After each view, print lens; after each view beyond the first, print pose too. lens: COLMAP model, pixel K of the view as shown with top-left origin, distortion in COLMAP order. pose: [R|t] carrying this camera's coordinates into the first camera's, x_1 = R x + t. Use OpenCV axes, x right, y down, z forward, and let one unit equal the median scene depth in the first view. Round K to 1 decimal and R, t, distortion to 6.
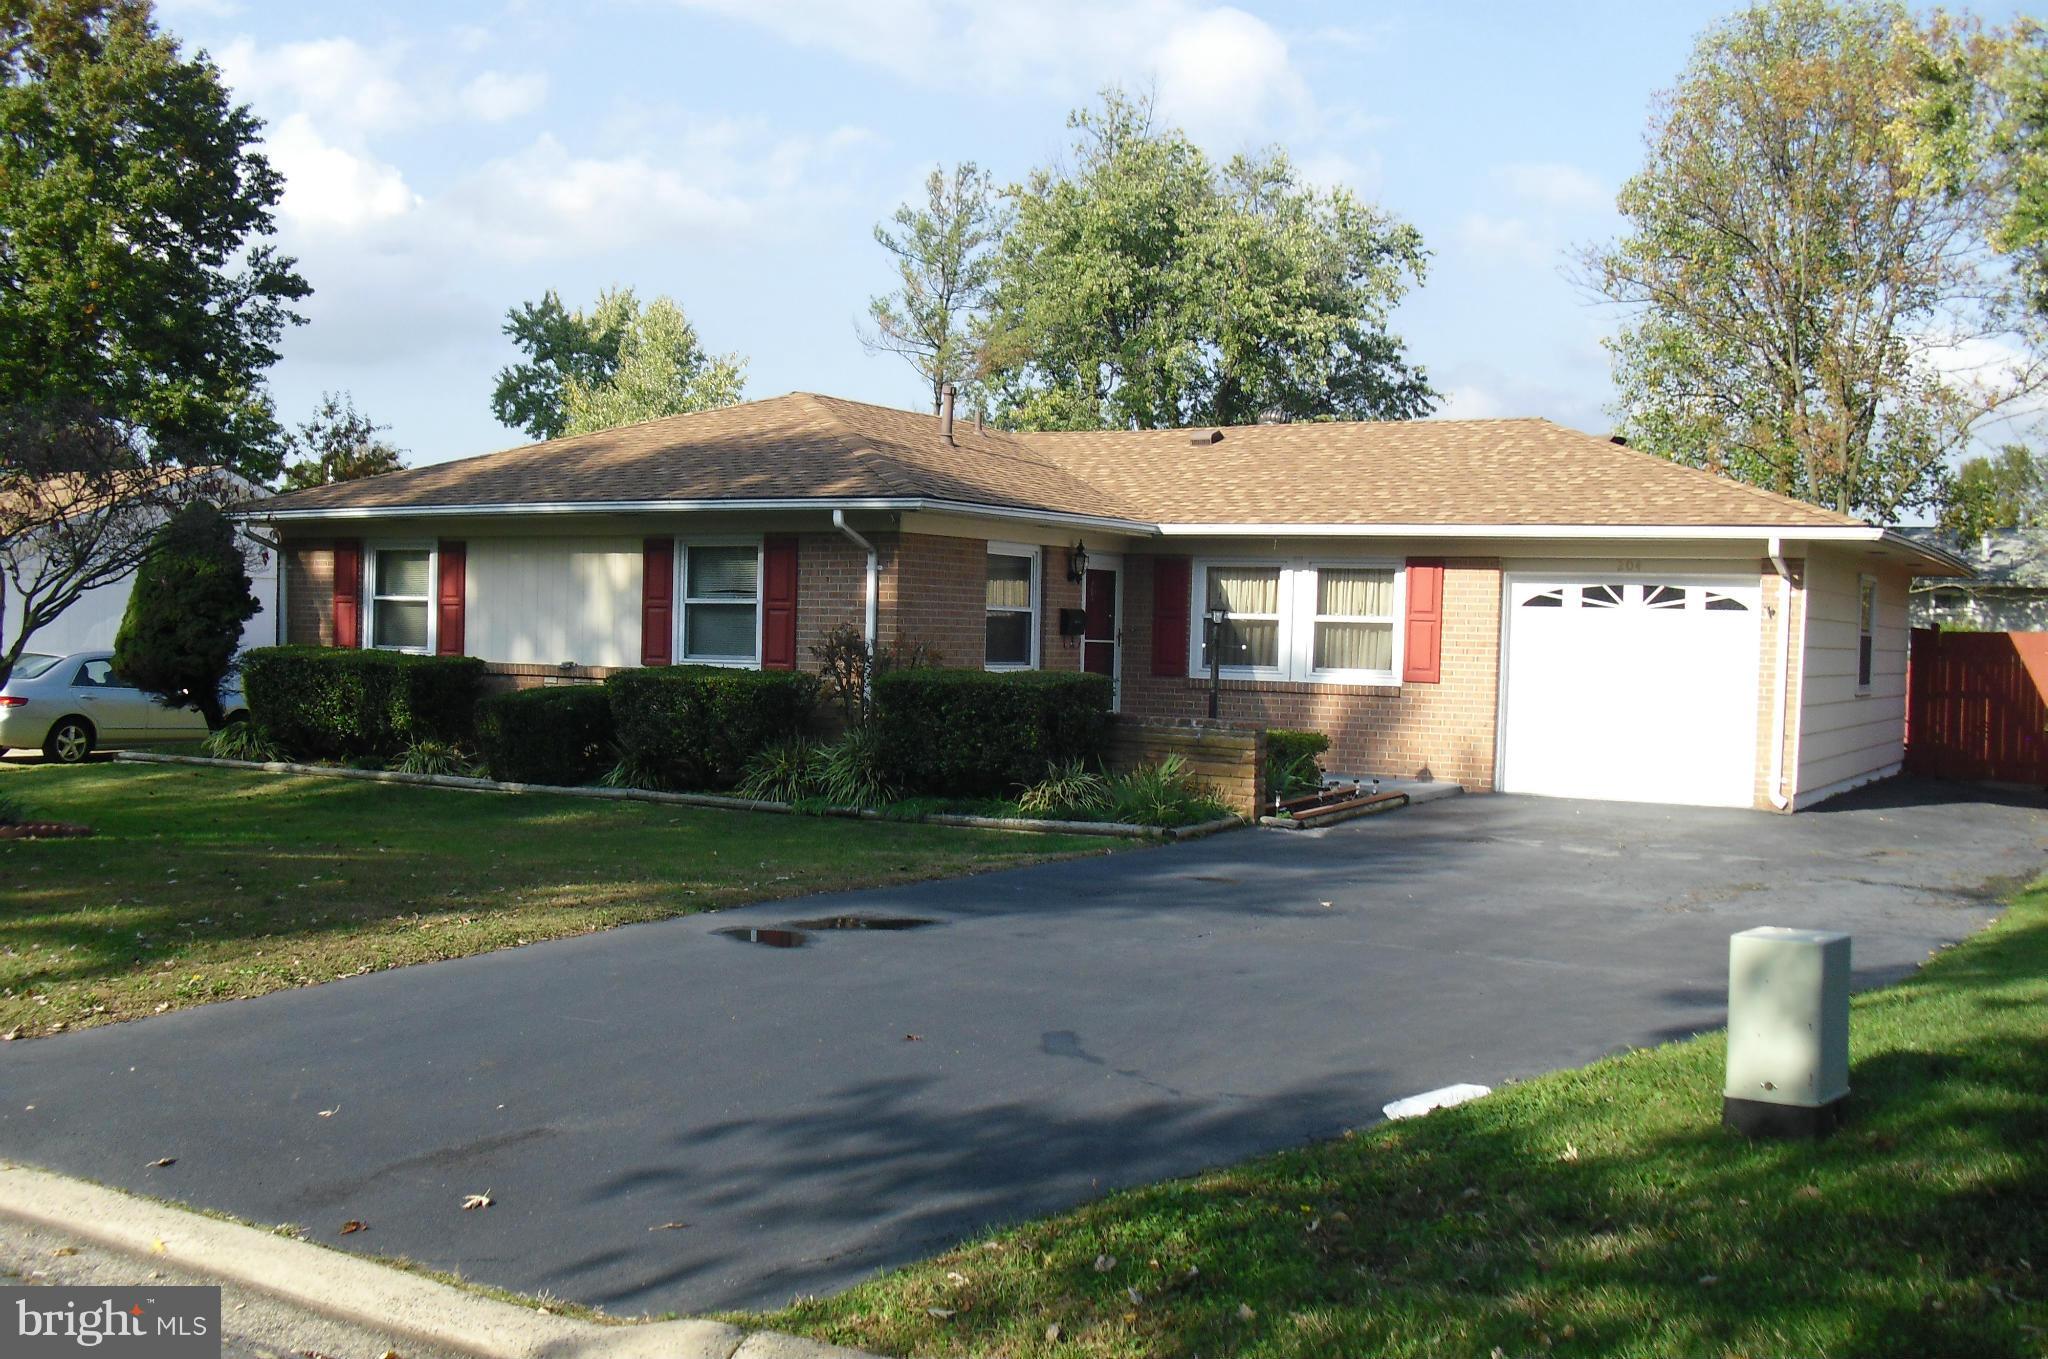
lens RADIAL K [[2107.7, 0, 1024.0], [0, 2107.7, 679.5], [0, 0, 1]] dist [-0.213668, 0.251649]
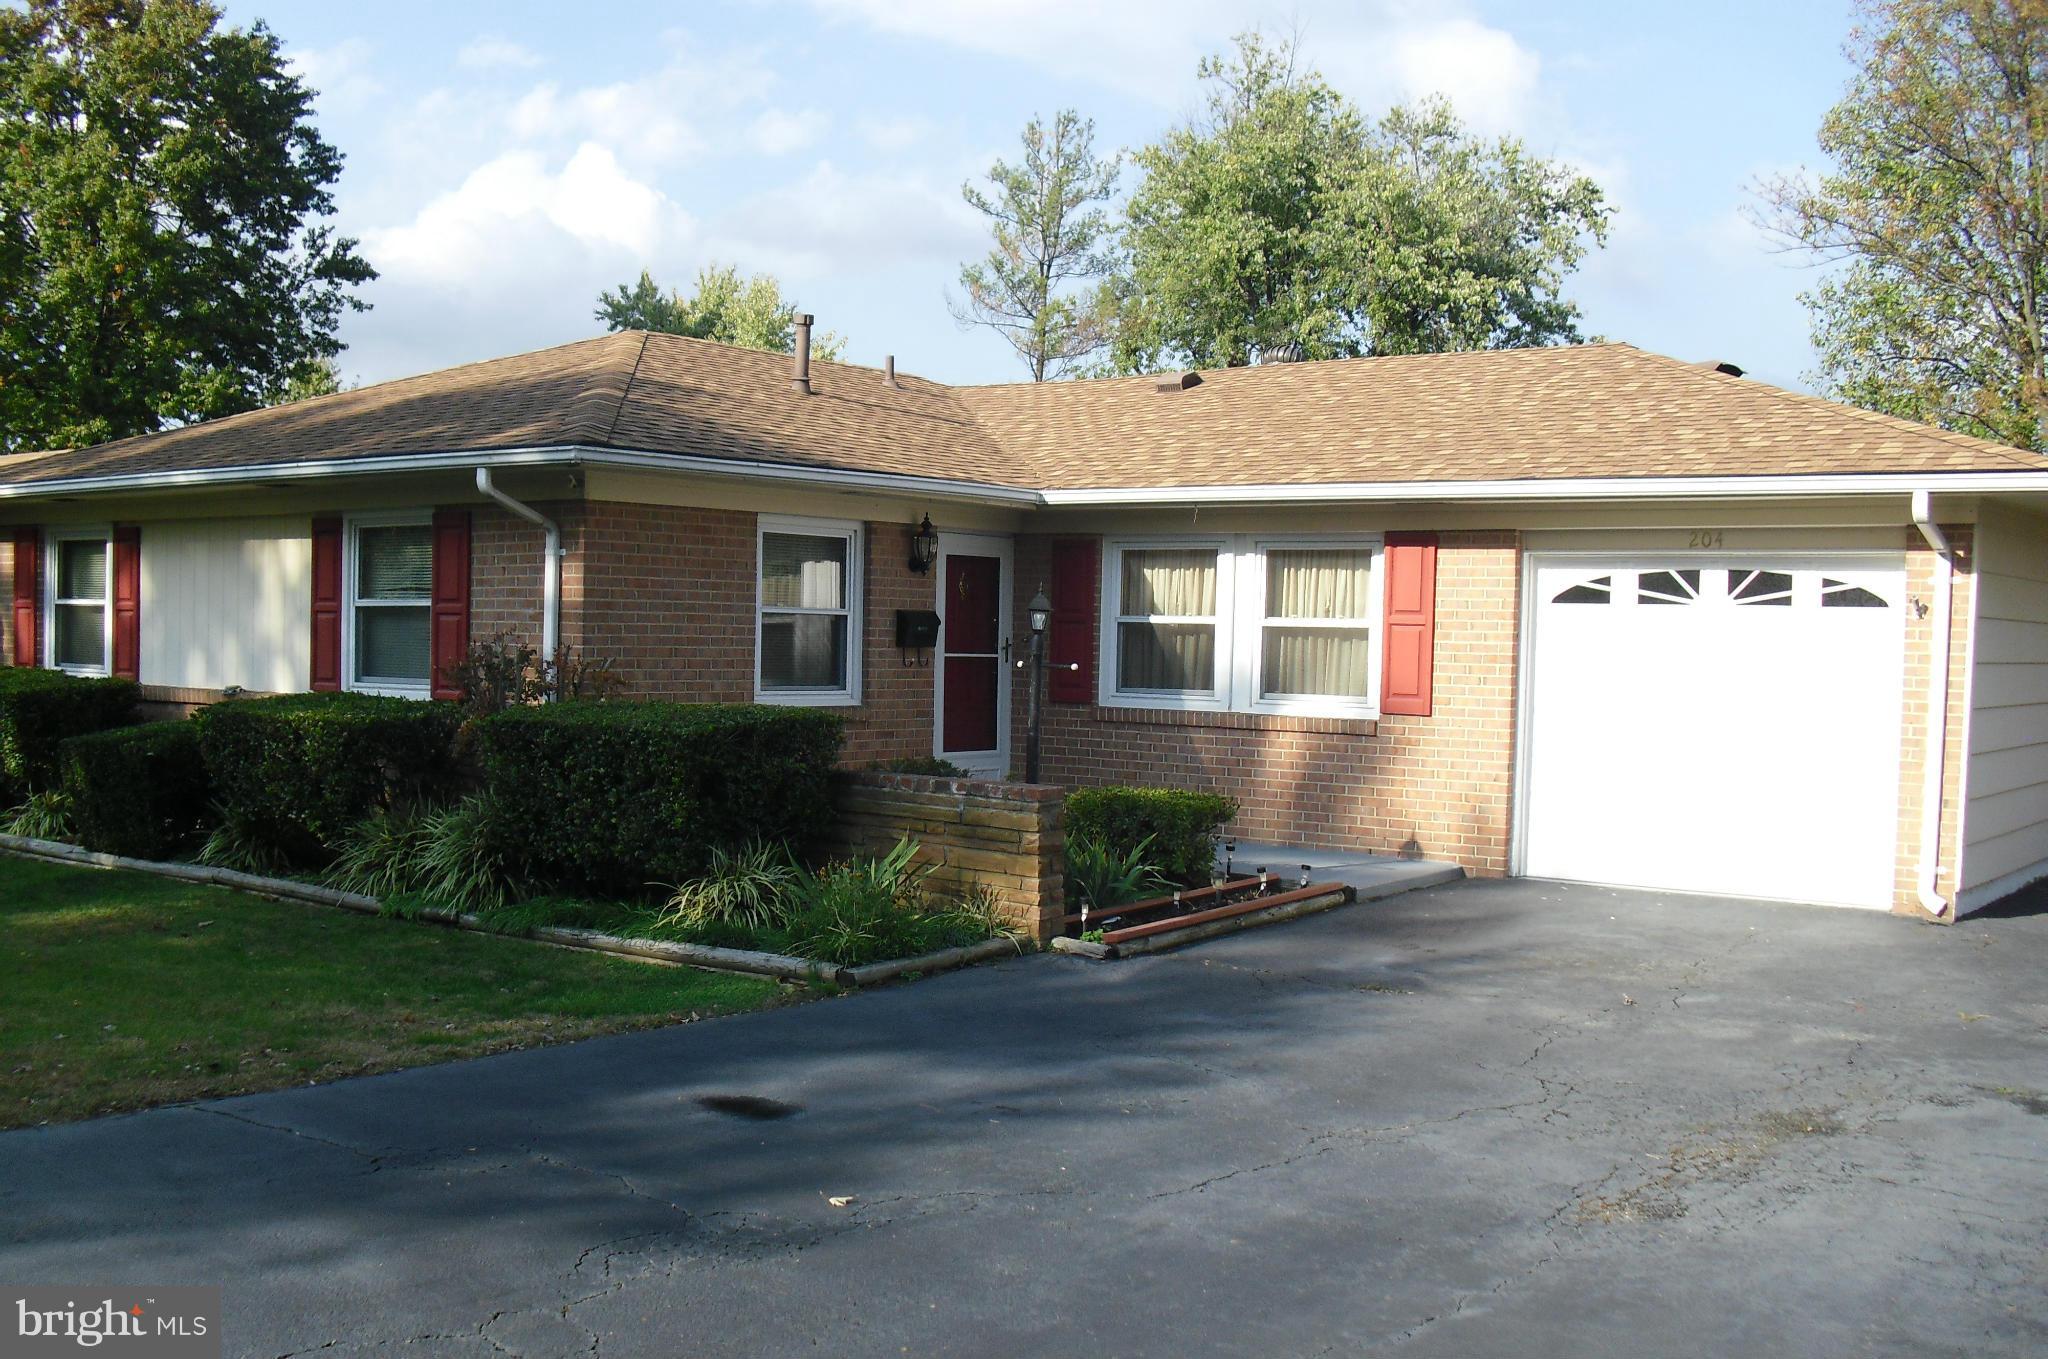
lens RADIAL K [[2107.7, 0, 1024.0], [0, 2107.7, 679.5], [0, 0, 1]] dist [-0.213668, 0.251649]
pose [[0.993449, -0.001575, -0.114268, 0.137074], [0.001265, 0.999995, -0.002783, -0.007977], [0.114272, 0.002620, 0.993446, 0.290908]]
